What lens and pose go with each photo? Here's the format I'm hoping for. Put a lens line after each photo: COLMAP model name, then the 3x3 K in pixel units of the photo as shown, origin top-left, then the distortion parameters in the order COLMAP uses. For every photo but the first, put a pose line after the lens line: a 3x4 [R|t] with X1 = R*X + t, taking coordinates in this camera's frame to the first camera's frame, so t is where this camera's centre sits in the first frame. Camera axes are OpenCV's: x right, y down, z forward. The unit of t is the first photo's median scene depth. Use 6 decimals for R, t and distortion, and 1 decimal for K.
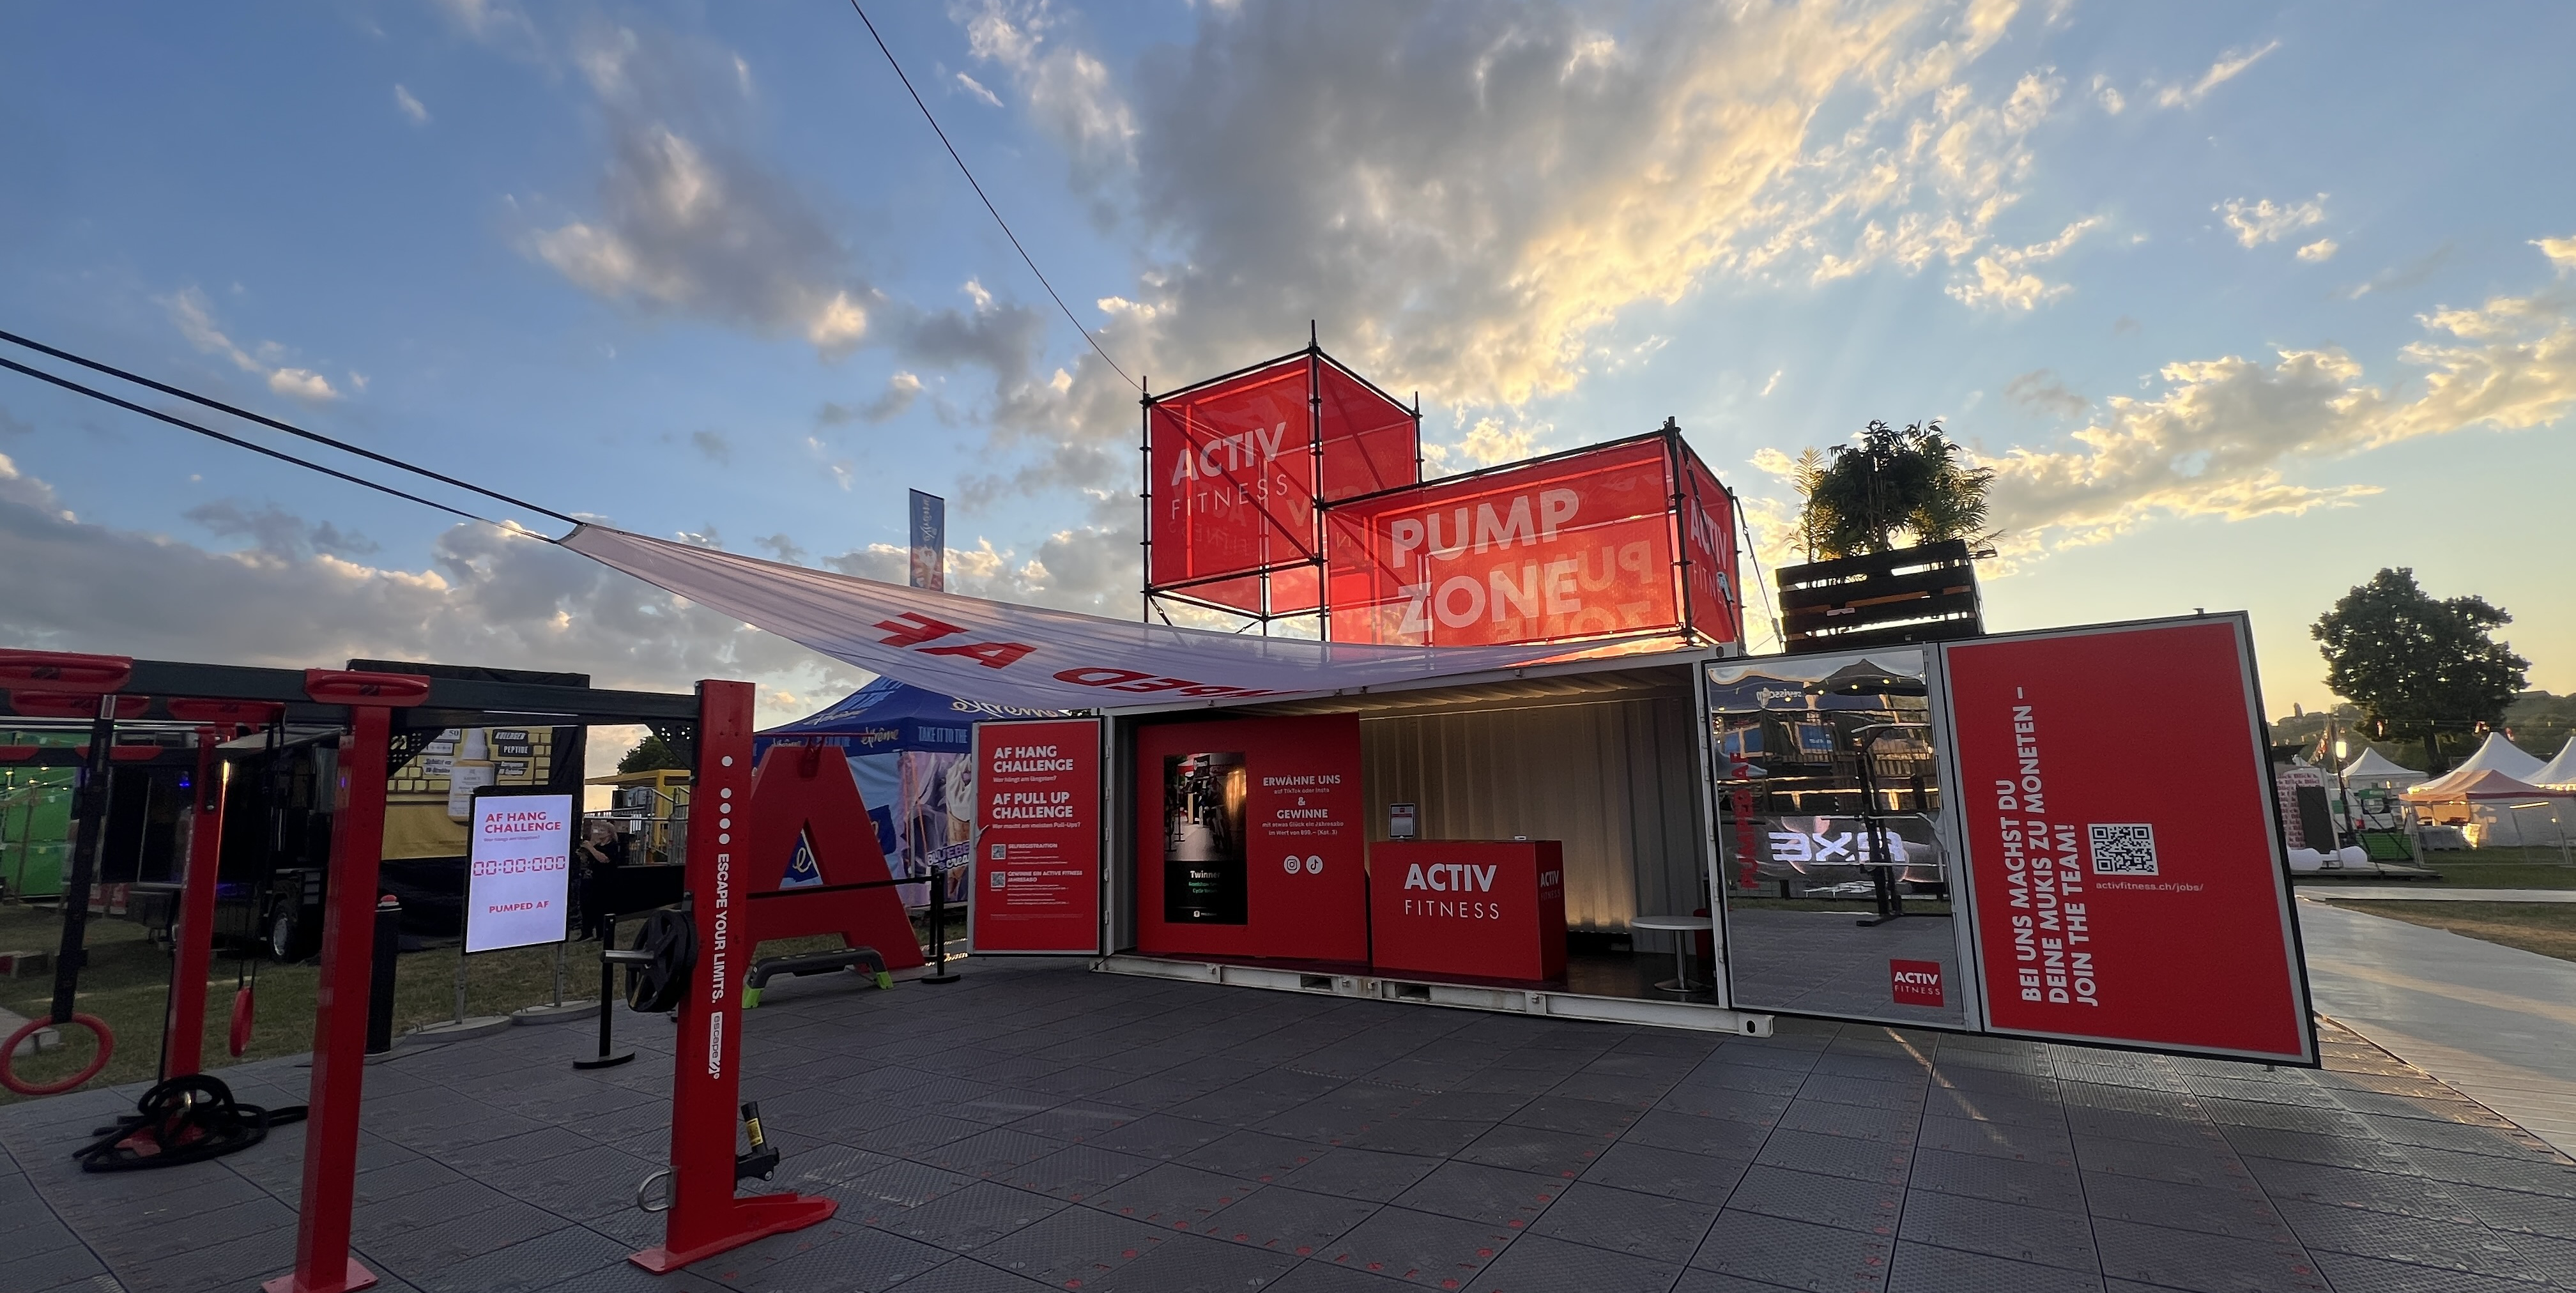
lens RADIAL K [[1044.8, 0, 1274.8], [0, 1044.8, 649.0], [0, 0, 1]] dist [-0.000617, -0.000125]
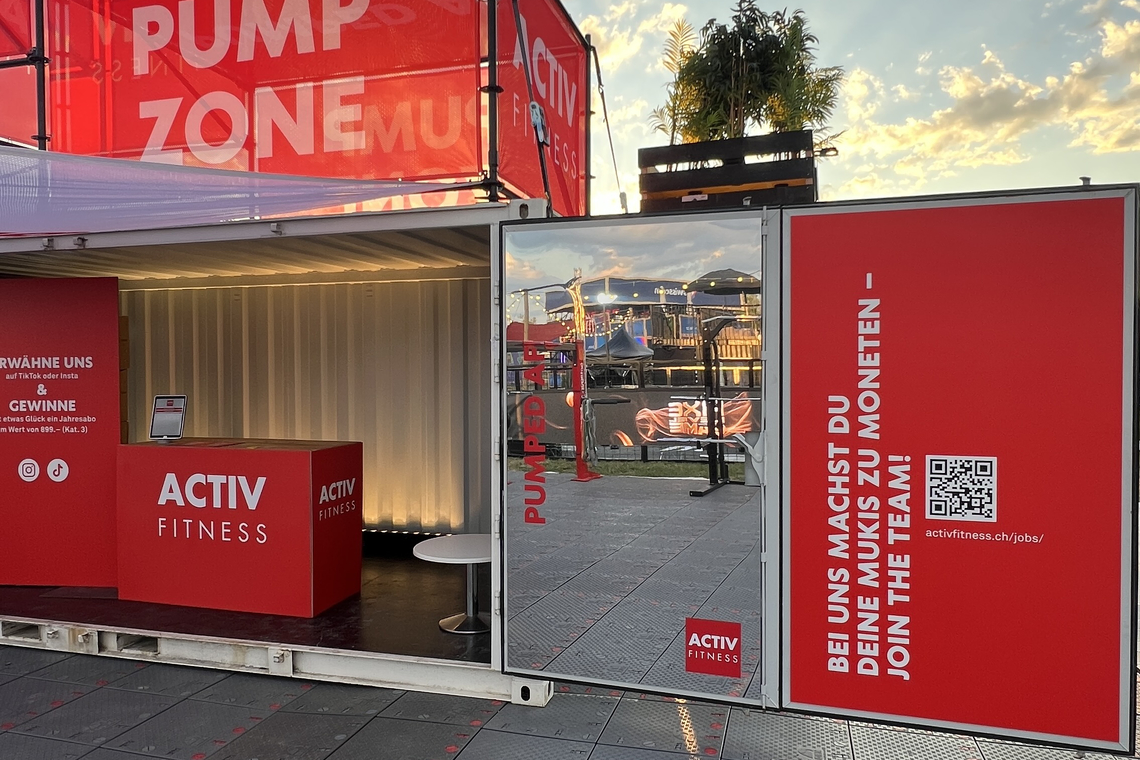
lens RADIAL K [[815.2, 0, 570.0], [0, 815.2, 380.0], [0, 0, 1]] dist [-0.000620, -0.000610]
pose [[0.947412, 0.010603, 0.319841, 0.252095], [-0.062776, 0.986191, 0.153256, 0.028126], [-0.313799, -0.165275, 0.934994, 0.396204]]
